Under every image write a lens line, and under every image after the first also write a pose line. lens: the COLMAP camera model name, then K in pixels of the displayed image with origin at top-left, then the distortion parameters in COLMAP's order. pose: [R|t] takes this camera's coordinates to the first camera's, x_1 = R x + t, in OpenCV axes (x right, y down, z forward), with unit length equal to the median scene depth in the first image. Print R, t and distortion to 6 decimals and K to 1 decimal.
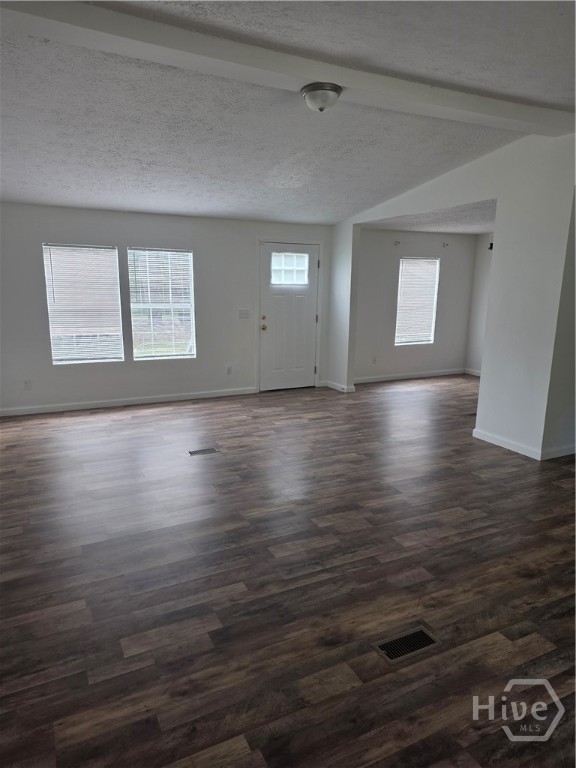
lens RADIAL K [[498.9, 0, 282.0], [0, 498.9, 401.4], [0, 0, 1]] dist [0.008845, -0.000379]
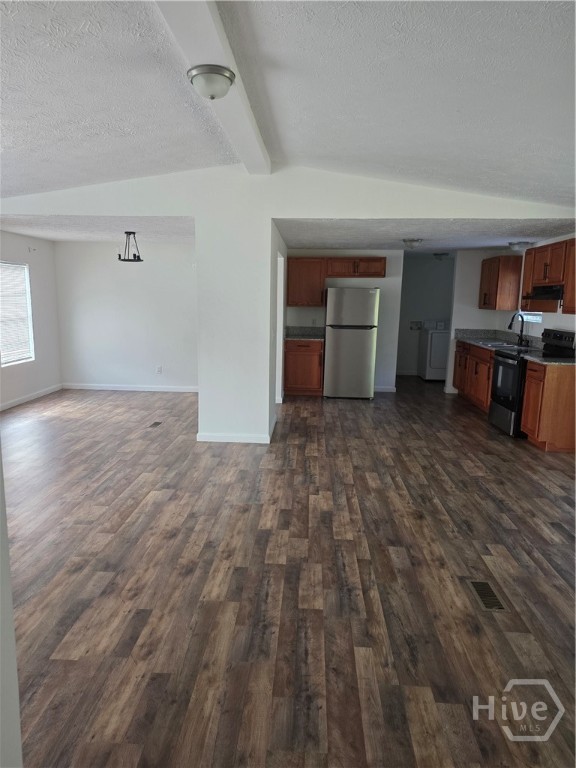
lens RADIAL K [[508.9, 0, 278.3], [0, 508.9, 384.6], [0, 0, 1]] dist [0.045931, -0.002294]
pose [[0.498643, -0.154401, 0.852945, -0.697849], [0.192432, 0.979172, 0.064752, -0.135021], [-0.845177, 0.131846, 0.517969, 0.501676]]
